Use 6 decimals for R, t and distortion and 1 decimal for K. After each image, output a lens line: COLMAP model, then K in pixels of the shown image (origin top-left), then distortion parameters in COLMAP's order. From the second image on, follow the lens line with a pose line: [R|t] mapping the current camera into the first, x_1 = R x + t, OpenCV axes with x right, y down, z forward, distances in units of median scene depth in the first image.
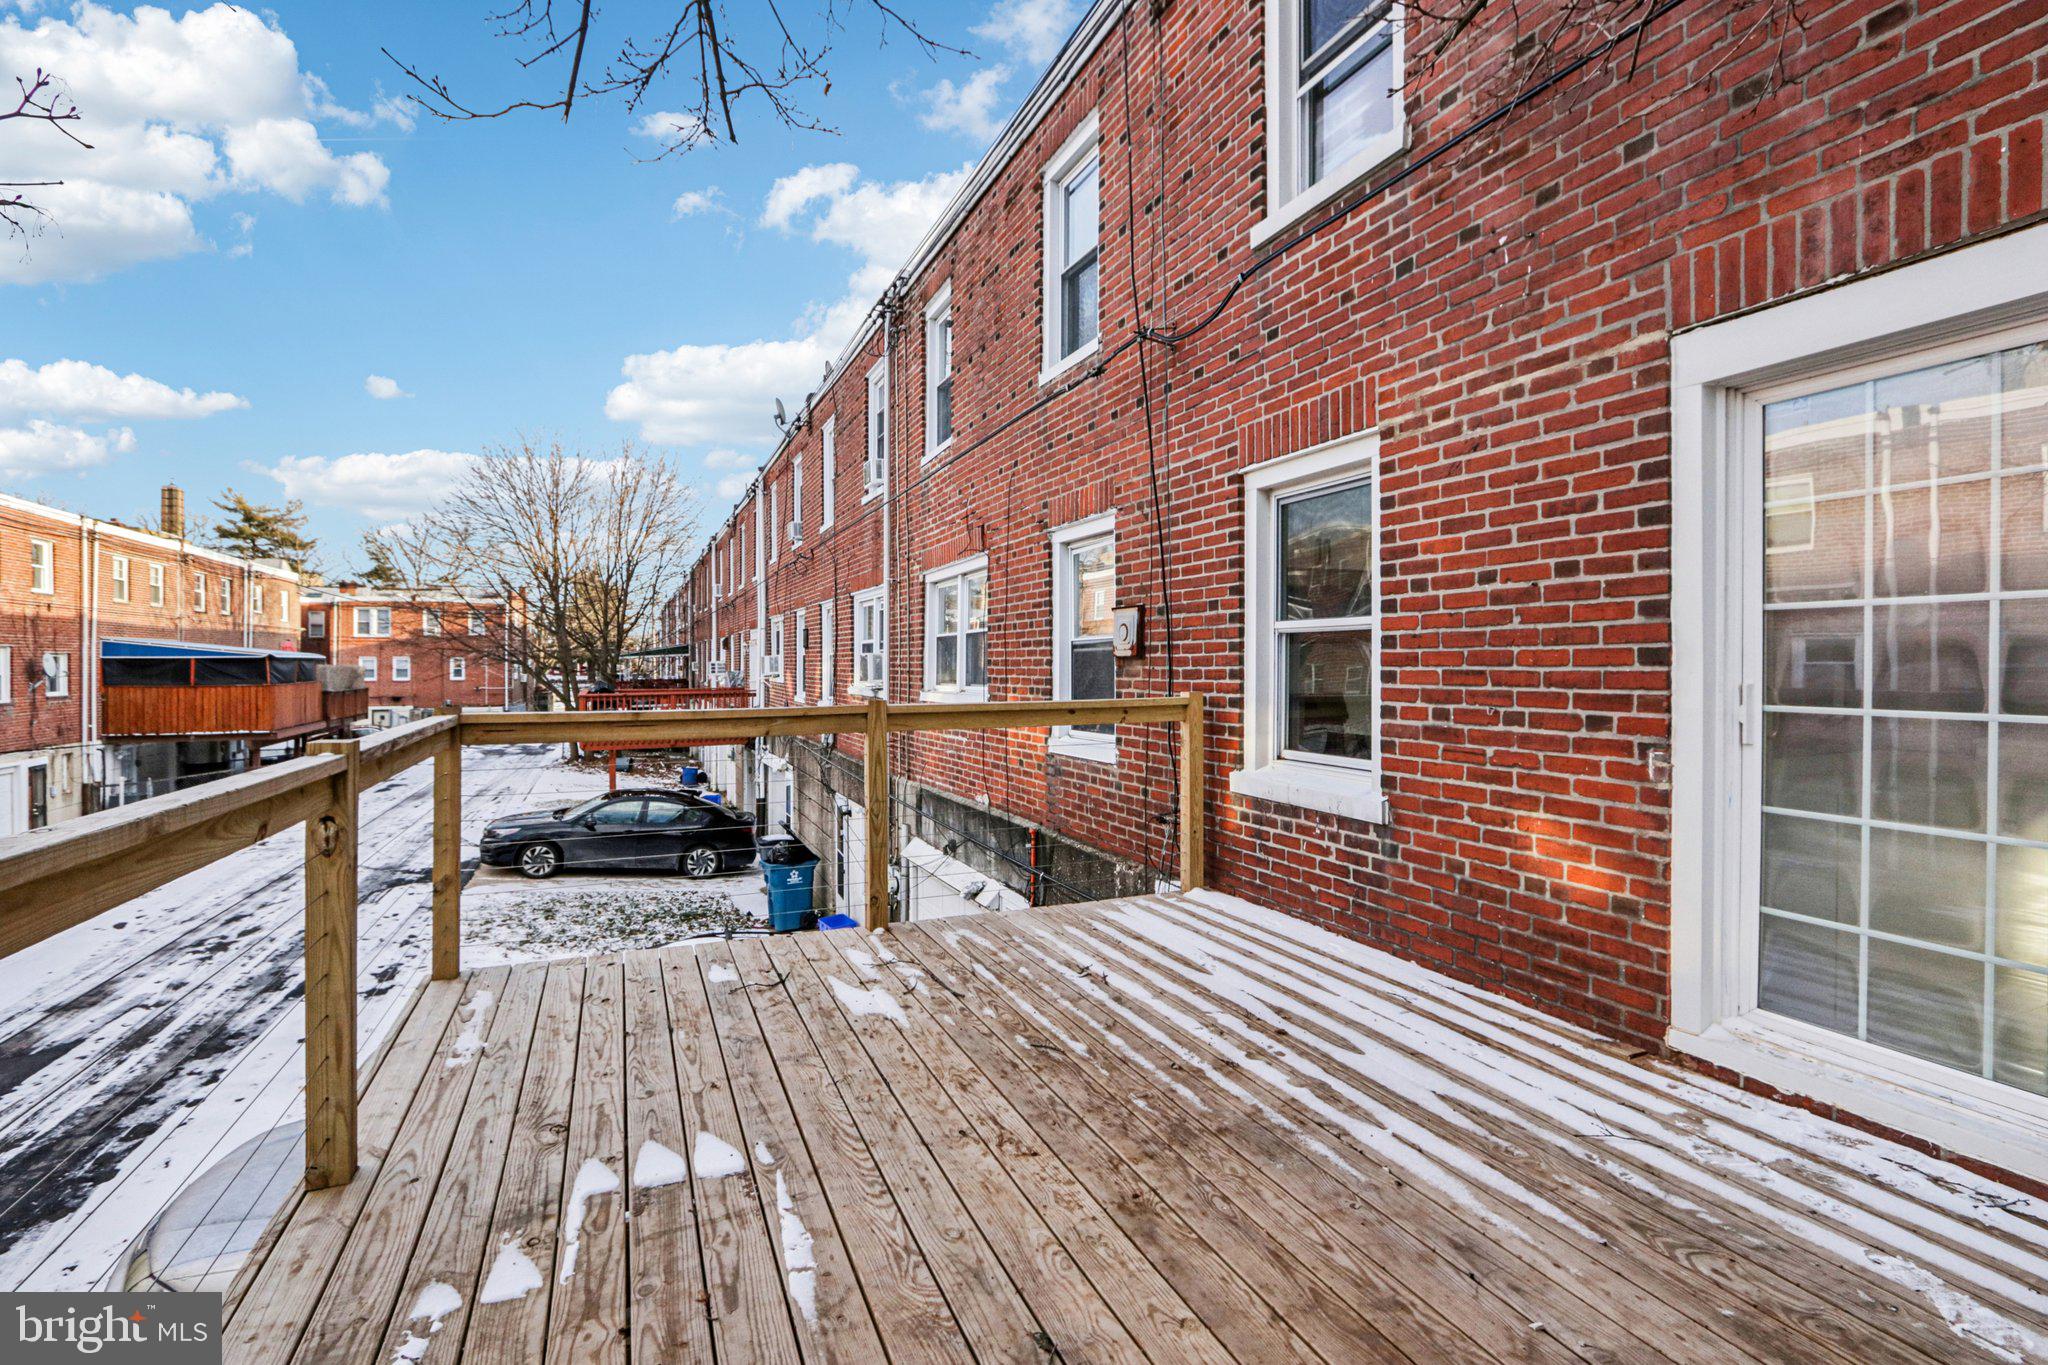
lens RADIAL K [[968.4, 0, 1013.7], [0, 968.4, 667.2], [0, 0, 1]] dist [-0.003074, 0.000643]
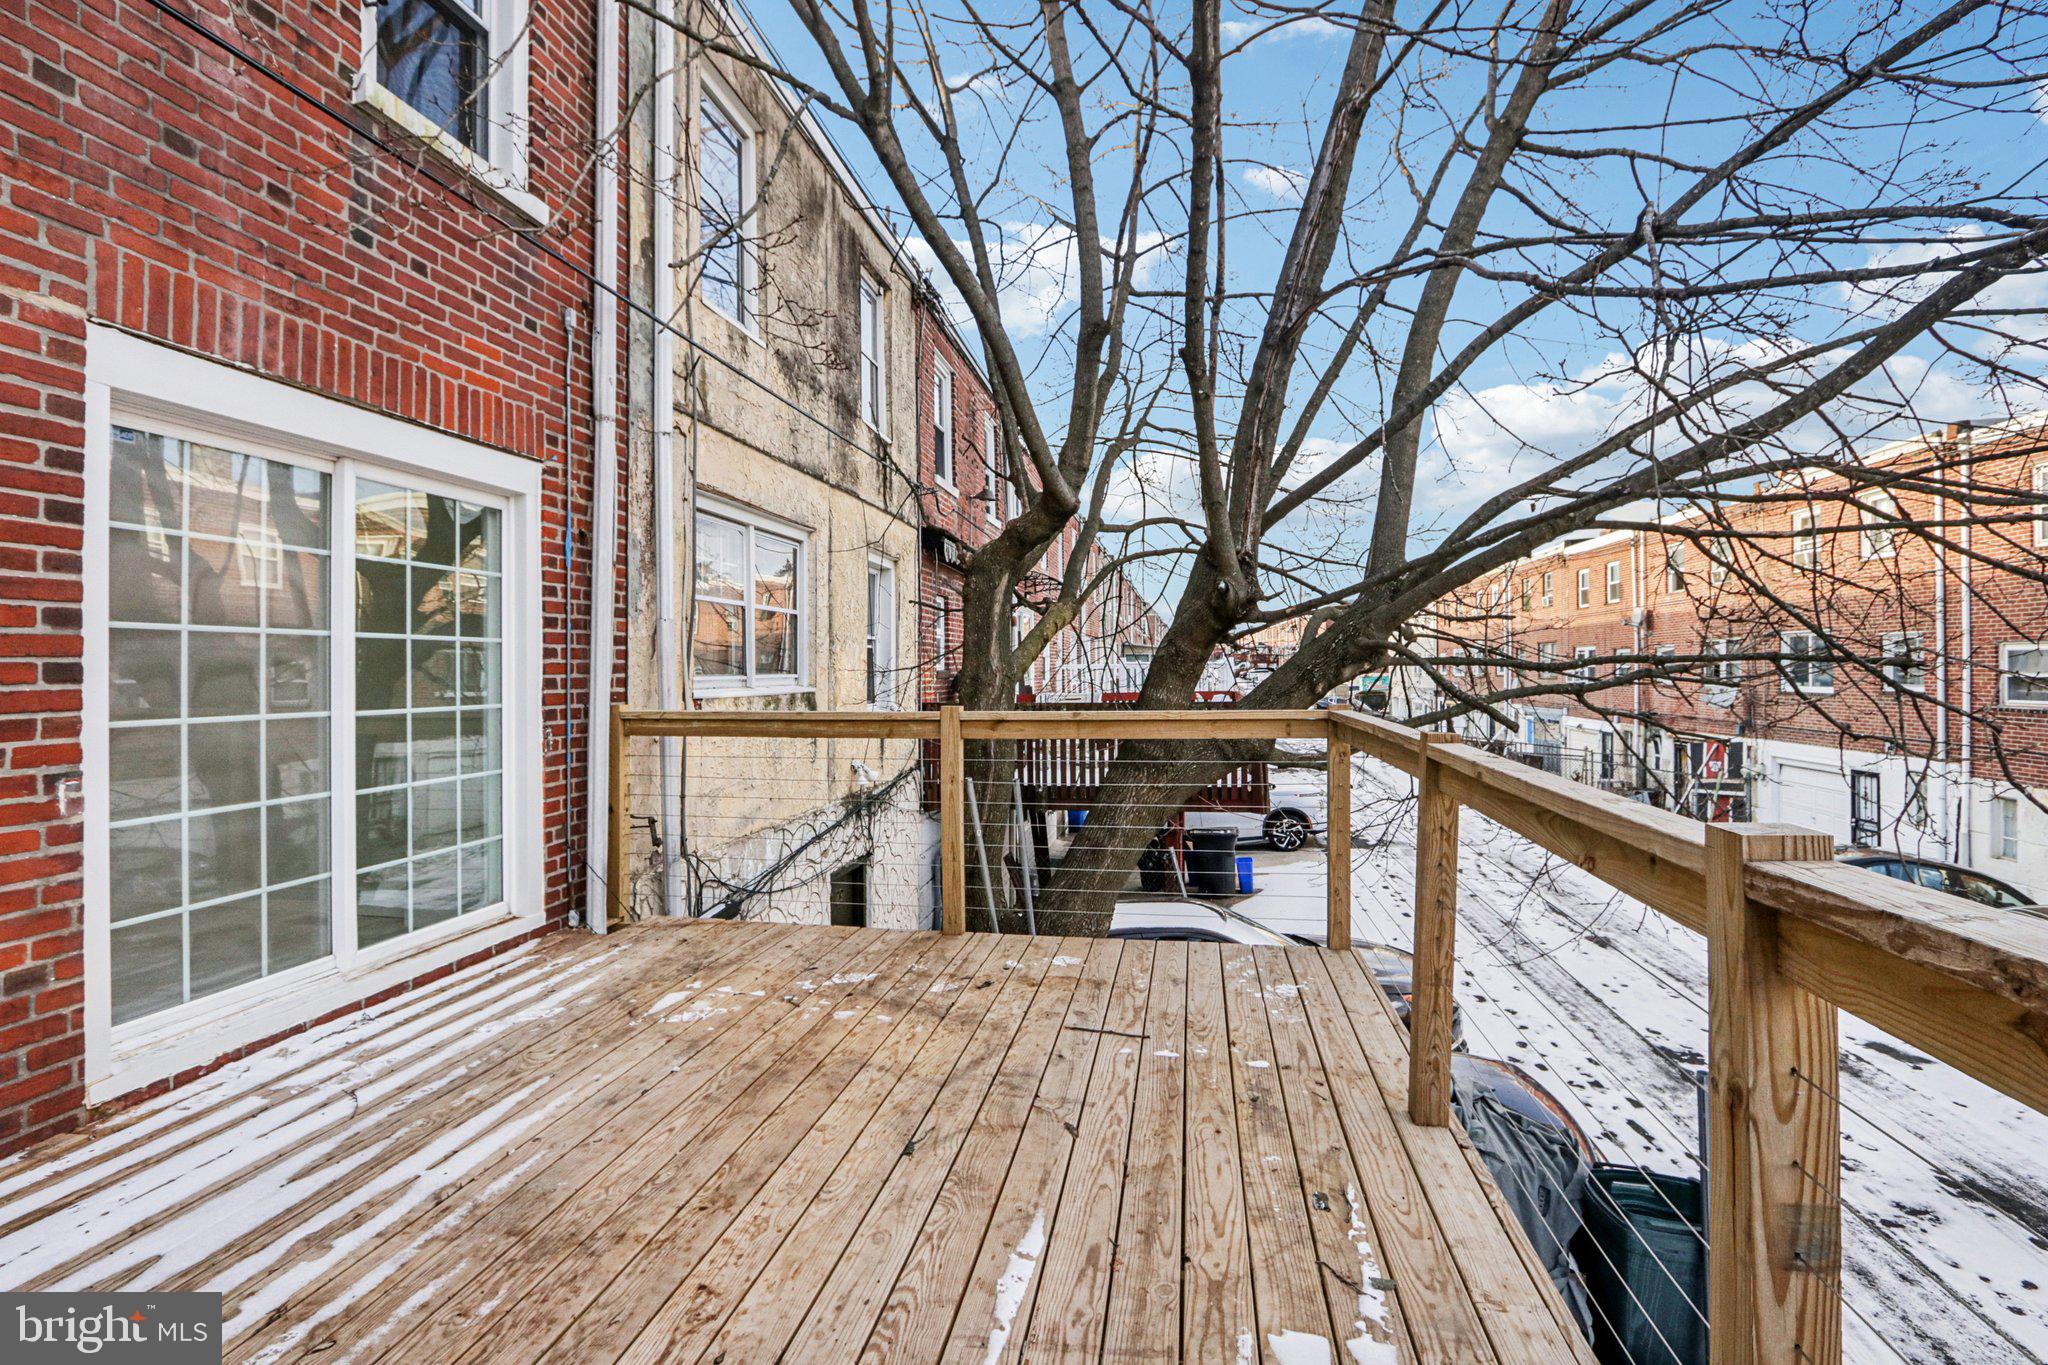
lens RADIAL K [[972.7, 0, 1013.9], [0, 972.7, 645.1], [0, 0, 1]] dist [-0.002368, 0.000070]
pose [[-0.844481, 0.022458, 0.535115, -0.607183], [0.012330, 0.999671, -0.022497, -0.006687], [-0.535444, -0.012401, -0.844480, 1.471586]]
